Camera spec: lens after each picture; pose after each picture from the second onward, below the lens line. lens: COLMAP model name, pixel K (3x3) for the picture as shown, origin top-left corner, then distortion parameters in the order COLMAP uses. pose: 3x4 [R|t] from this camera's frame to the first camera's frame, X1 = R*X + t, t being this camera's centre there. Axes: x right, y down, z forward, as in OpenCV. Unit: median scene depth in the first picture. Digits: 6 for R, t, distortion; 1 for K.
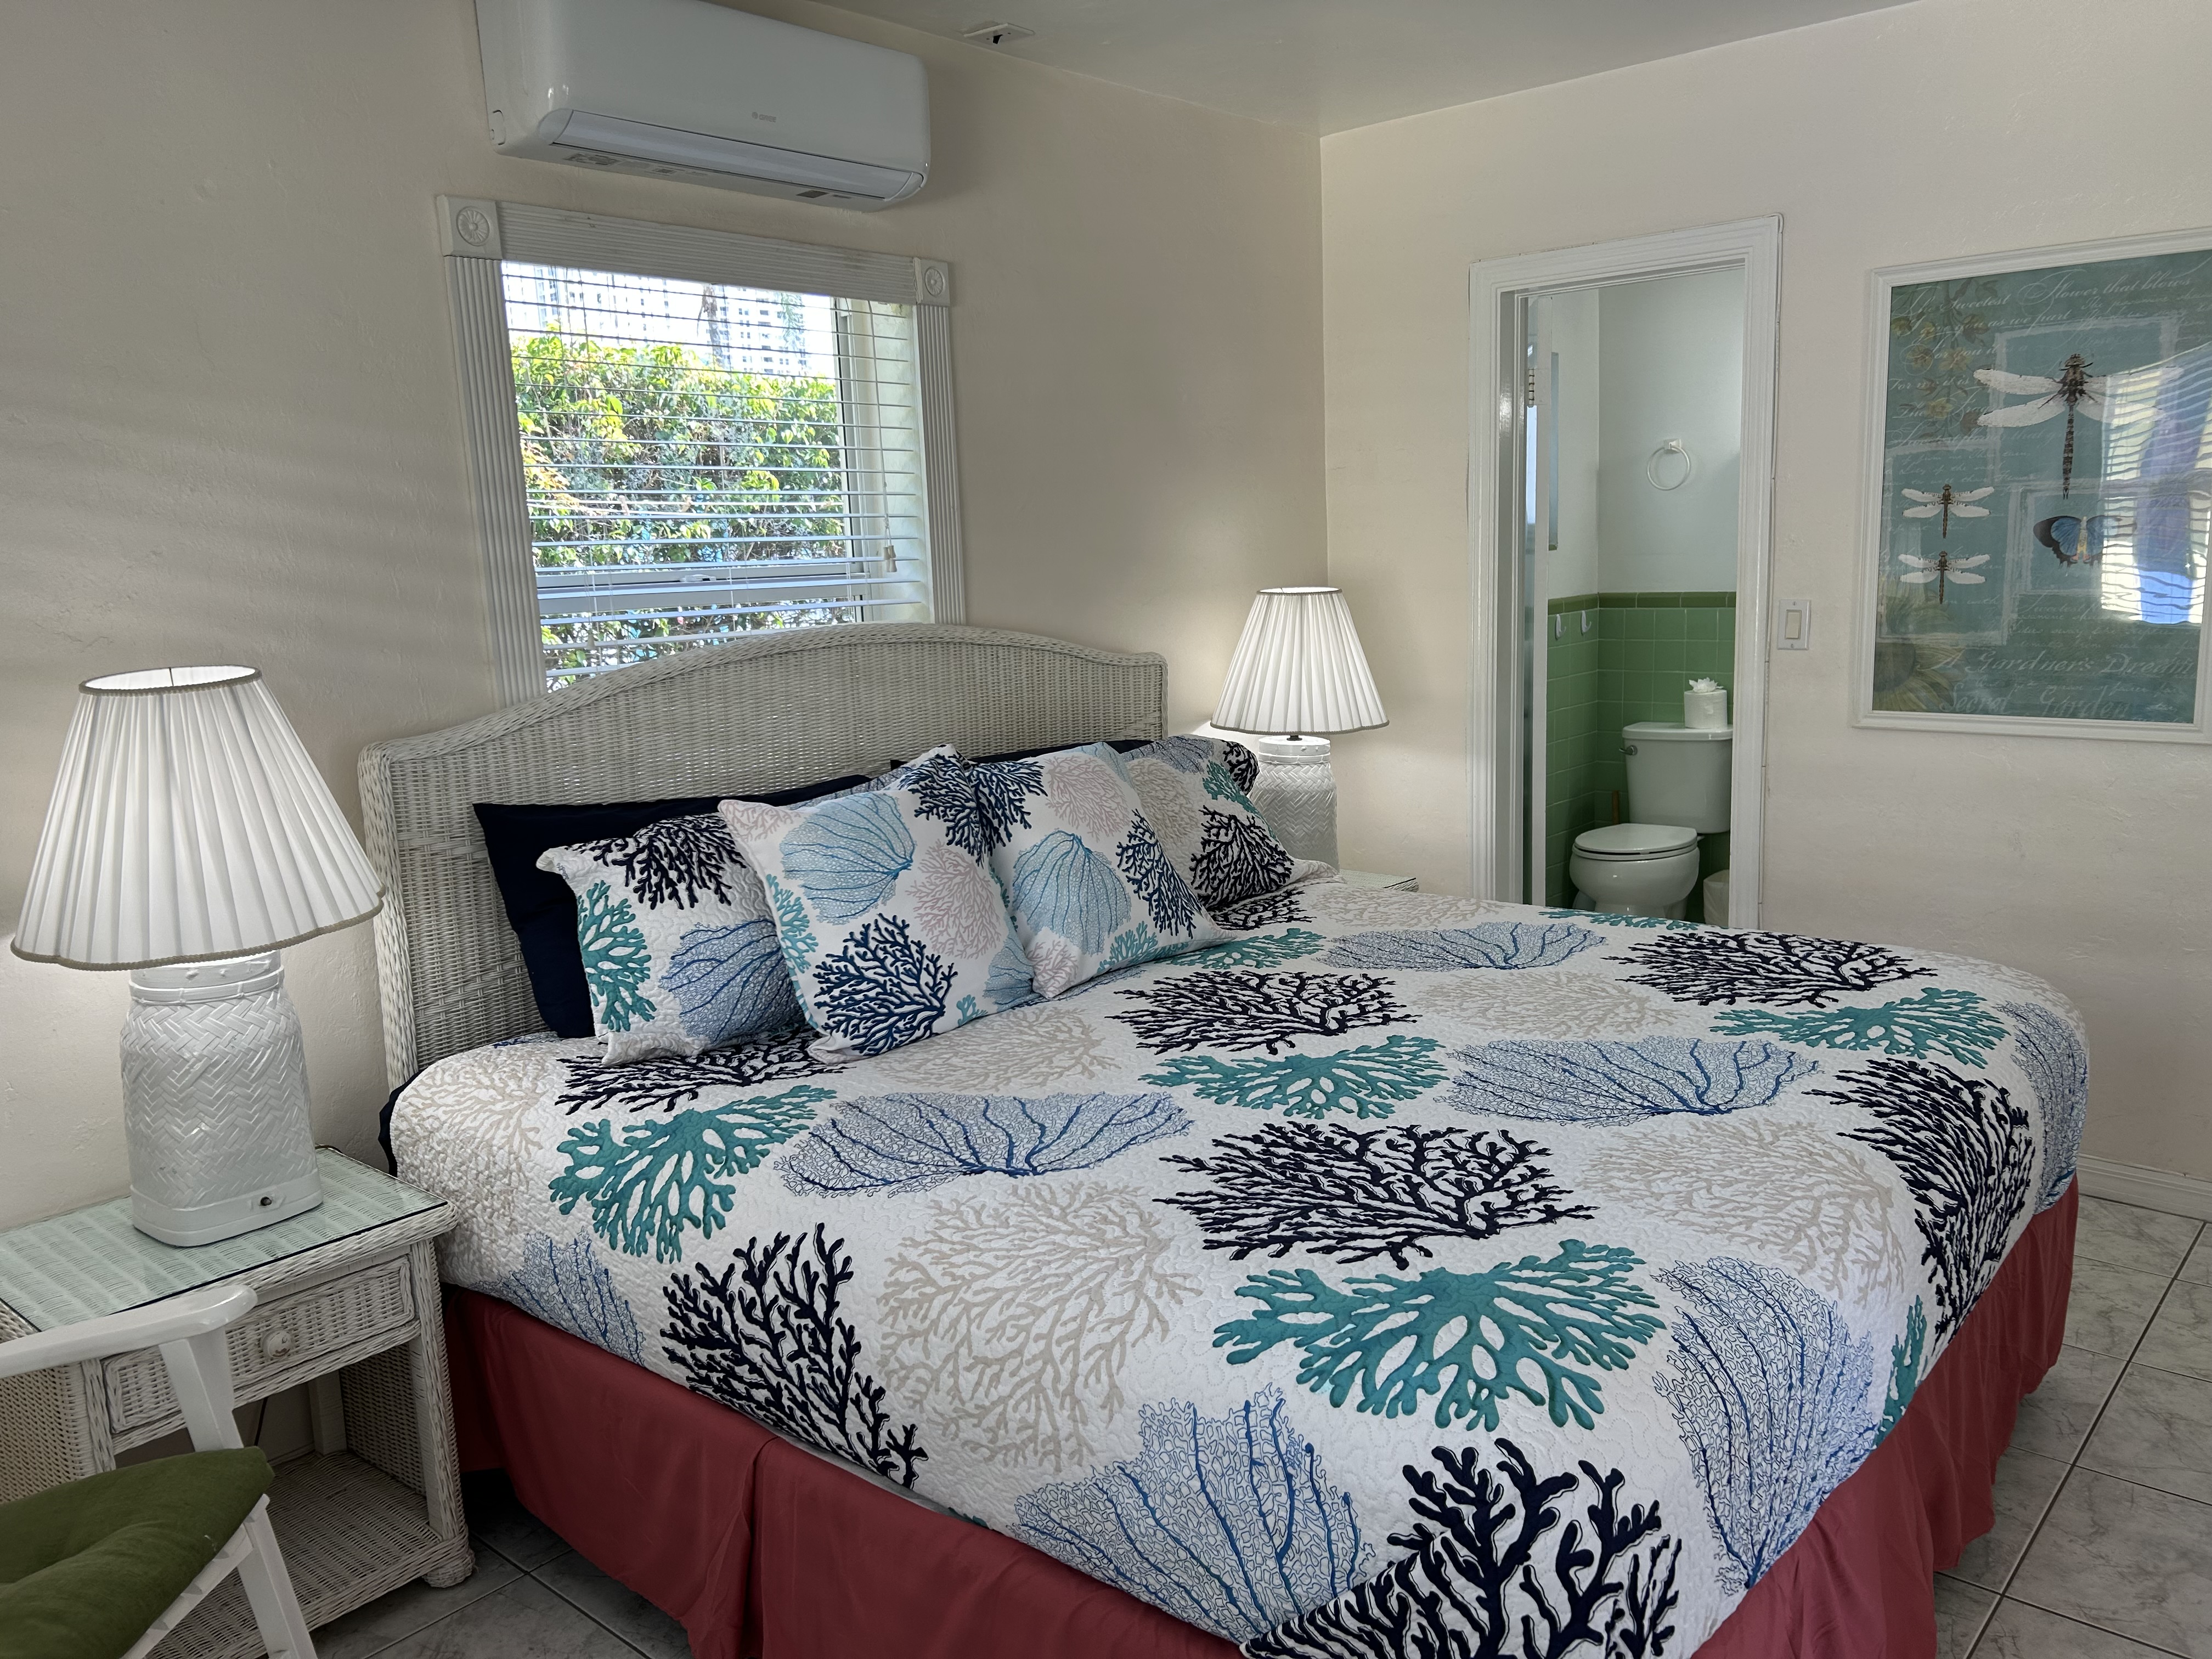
lens RADIAL K [[1656.7, 0, 1097.3], [0, 1656.7, 826.3], [0, 0, 1]] dist [0.131298, -0.132700]
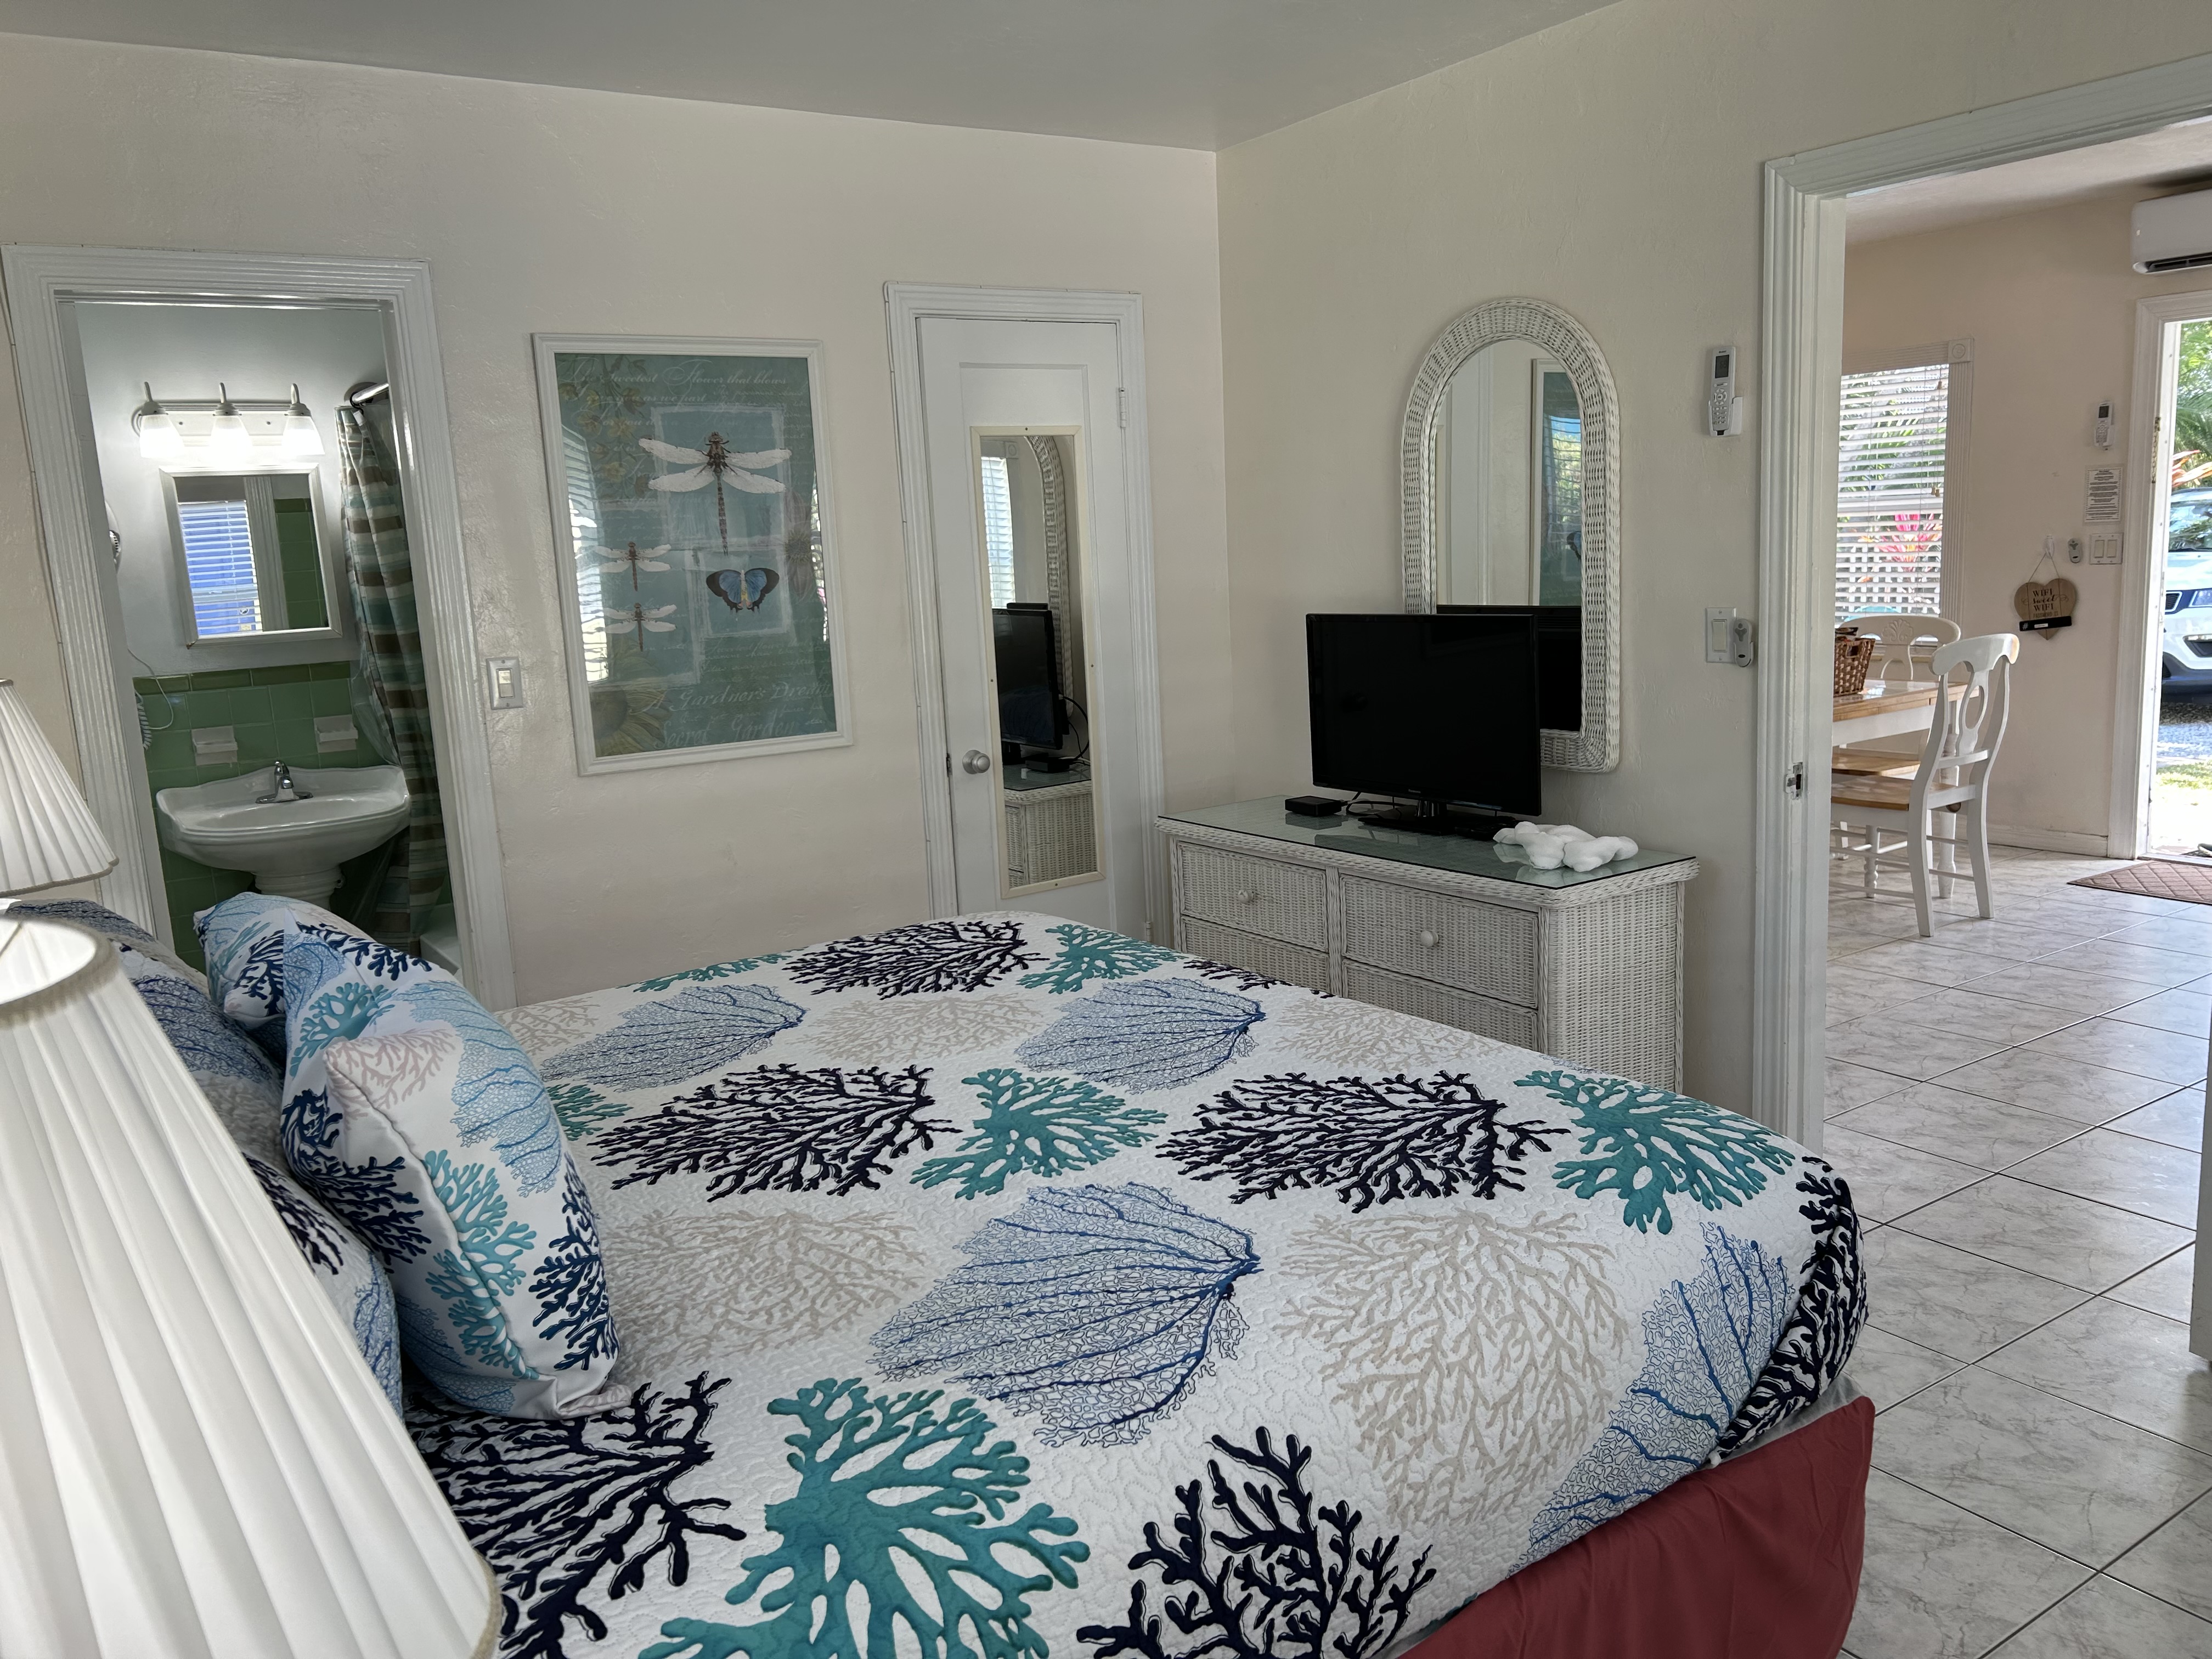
lens RADIAL K [[1675.2, 0, 1106.0], [0, 1675.2, 829.5], [0, 0, 1]] dist [0.102829, -0.150251]
pose [[0.261575, -0.147215, 0.953890, -0.658363], [0.210963, 0.973123, 0.092333, -0.079998], [-0.941845, 0.177083, 0.285602, 0.604496]]
